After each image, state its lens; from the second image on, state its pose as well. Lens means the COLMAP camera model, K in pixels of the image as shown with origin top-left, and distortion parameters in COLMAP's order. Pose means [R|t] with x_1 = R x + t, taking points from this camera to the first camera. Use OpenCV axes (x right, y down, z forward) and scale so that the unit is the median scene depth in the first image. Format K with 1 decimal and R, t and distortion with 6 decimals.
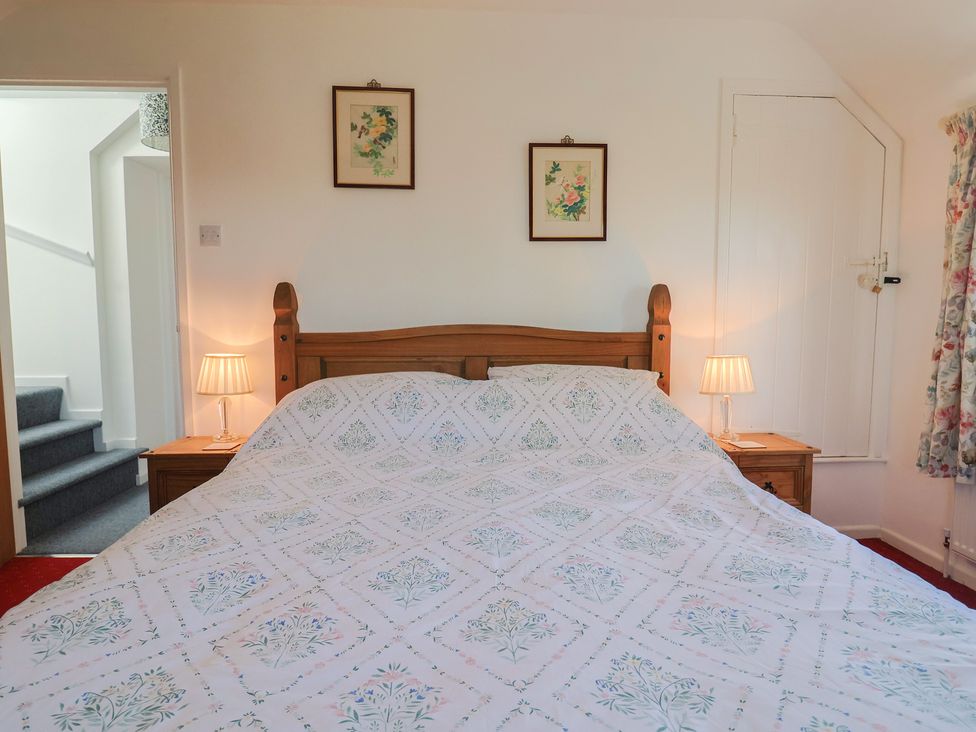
lens RADIAL K [[569.6, 0, 500.3], [0, 569.6, 366.7], [0, 0, 1]] dist [0.003347, -0.017076]
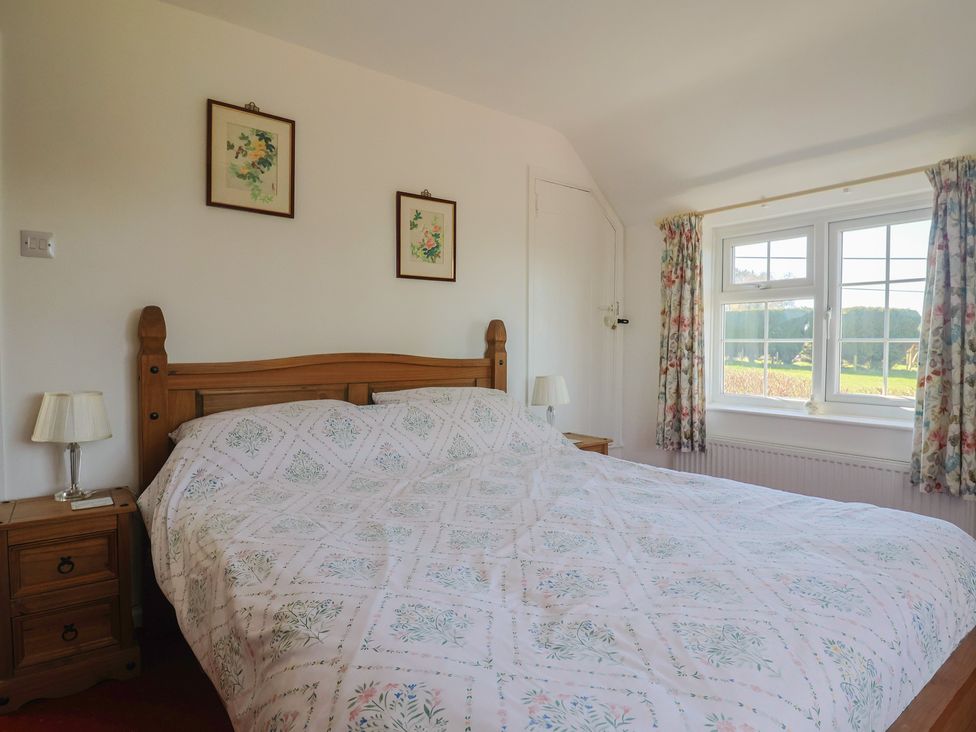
lens RADIAL K [[569.6, 0, 501.1], [0, 569.6, 365.1], [0, 0, 1]] dist [0.003347, -0.017076]
pose [[0.817543, -0.017471, 0.575602, -0.488287], [0.046344, 0.998294, -0.035523, -0.002189], [-0.573999, 0.055718, 0.816958, -0.013358]]
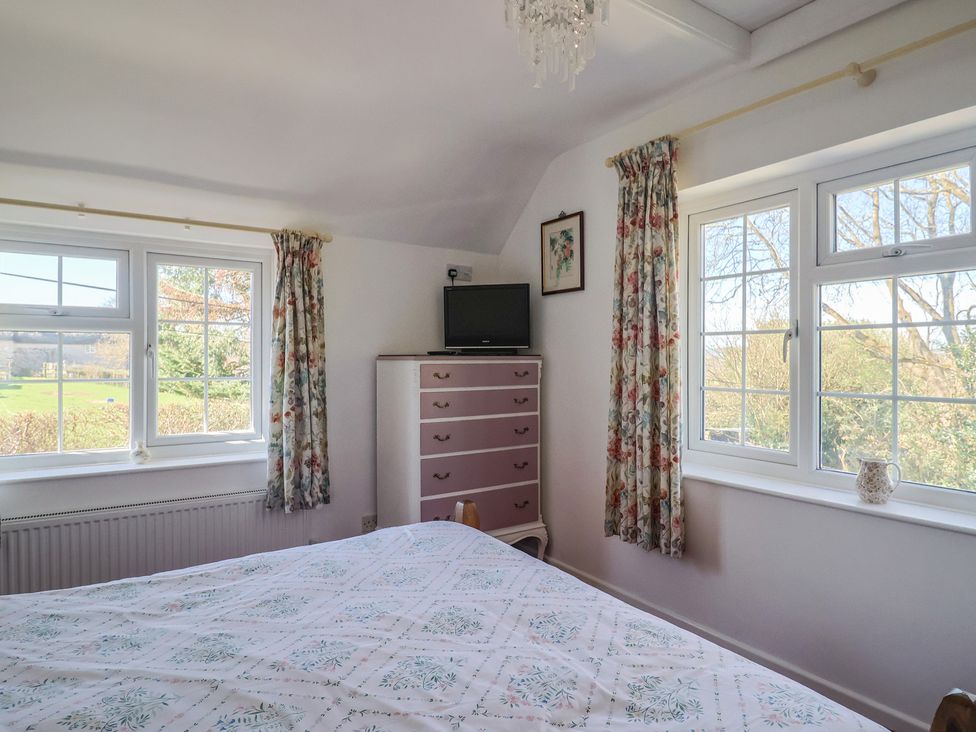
lens RADIAL K [[578.1, 0, 498.3], [0, 578.1, 364.1], [0, 0, 1]] dist [-0.017270, -0.000673]
pose [[-0.510956, -0.006300, 0.859584, -0.539662], [0.075626, 0.995766, 0.052252, -0.119321], [-0.856274, 0.091705, -0.508317, 0.639201]]
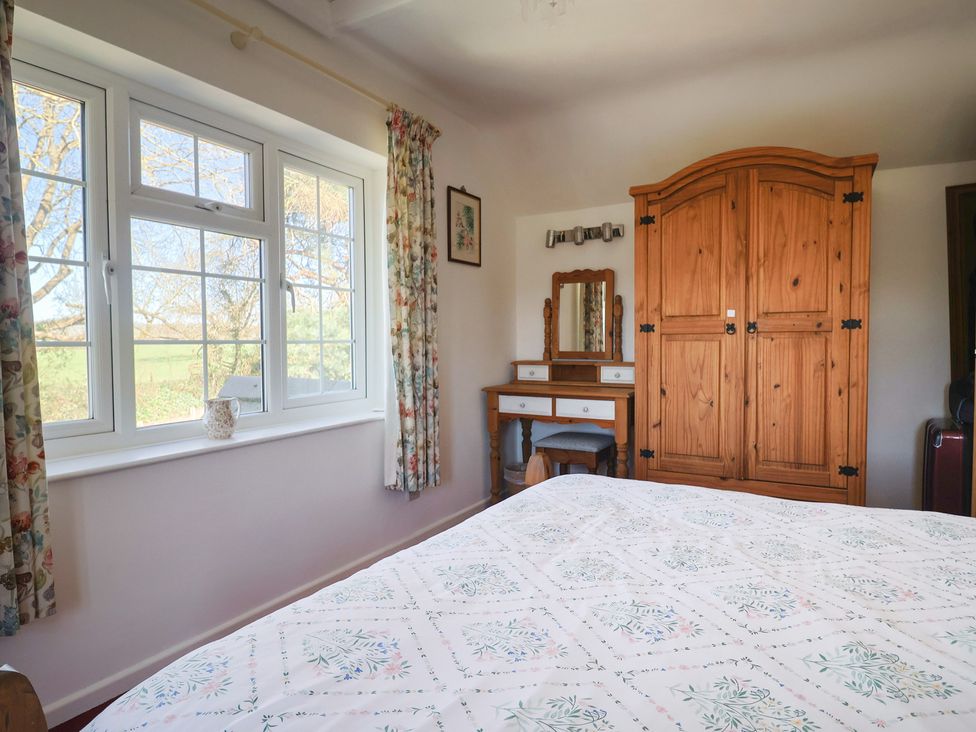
lens RADIAL K [[569.6, 0, 497.2], [0, 569.6, 364.5], [0, 0, 1]] dist [0.003347, -0.017076]
pose [[-0.543177, 0.038408, -0.838739, 0.491827], [-0.068601, 0.993583, 0.089926, -0.053338], [0.836811, 0.106384, -0.537057, 0.585193]]
